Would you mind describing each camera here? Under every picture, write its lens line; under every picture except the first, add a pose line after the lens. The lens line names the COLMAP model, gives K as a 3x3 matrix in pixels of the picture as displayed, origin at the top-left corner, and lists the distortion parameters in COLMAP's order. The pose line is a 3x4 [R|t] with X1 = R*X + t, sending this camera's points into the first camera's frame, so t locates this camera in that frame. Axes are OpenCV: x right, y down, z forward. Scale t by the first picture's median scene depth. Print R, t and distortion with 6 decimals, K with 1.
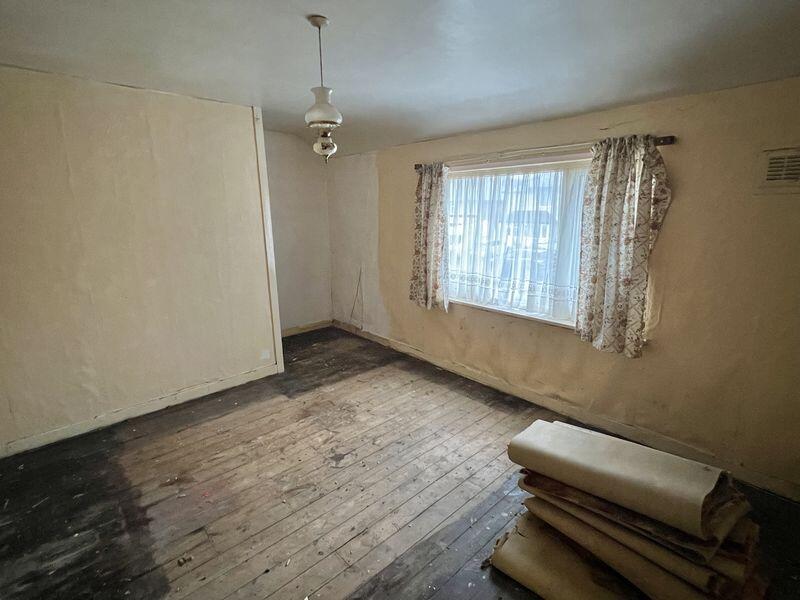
lens RADIAL K [[393.3, 0, 398.5], [0, 393.3, 315.5], [0, 0, 1]] dist [-0.002905, -0.000052]
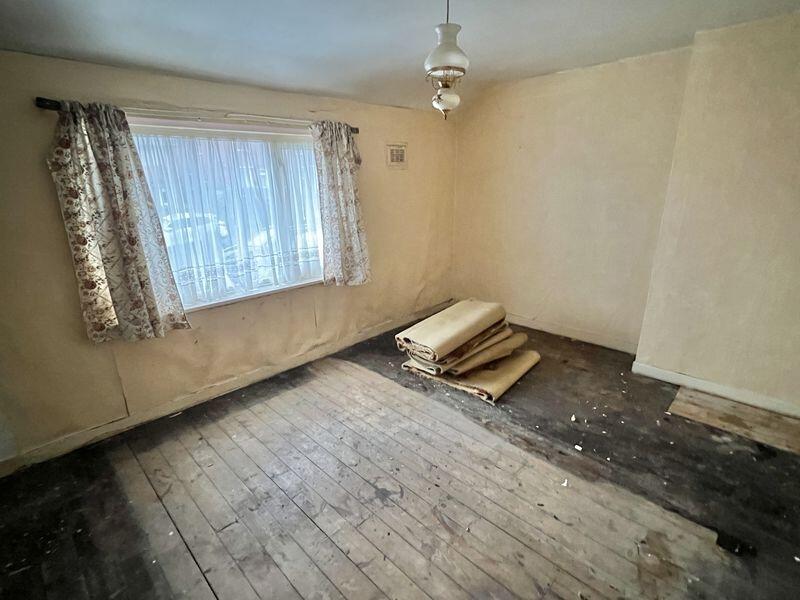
lens RADIAL K [[393.3, 0, 398.9], [0, 393.3, 308.2], [0, 0, 1]] dist [-0.002905, -0.000052]
pose [[-0.044339, -0.311211, 0.949306, -0.753451], [0.278951, 0.908588, 0.310891, -0.207464], [-0.959281, 0.278595, 0.046526, 0.784363]]
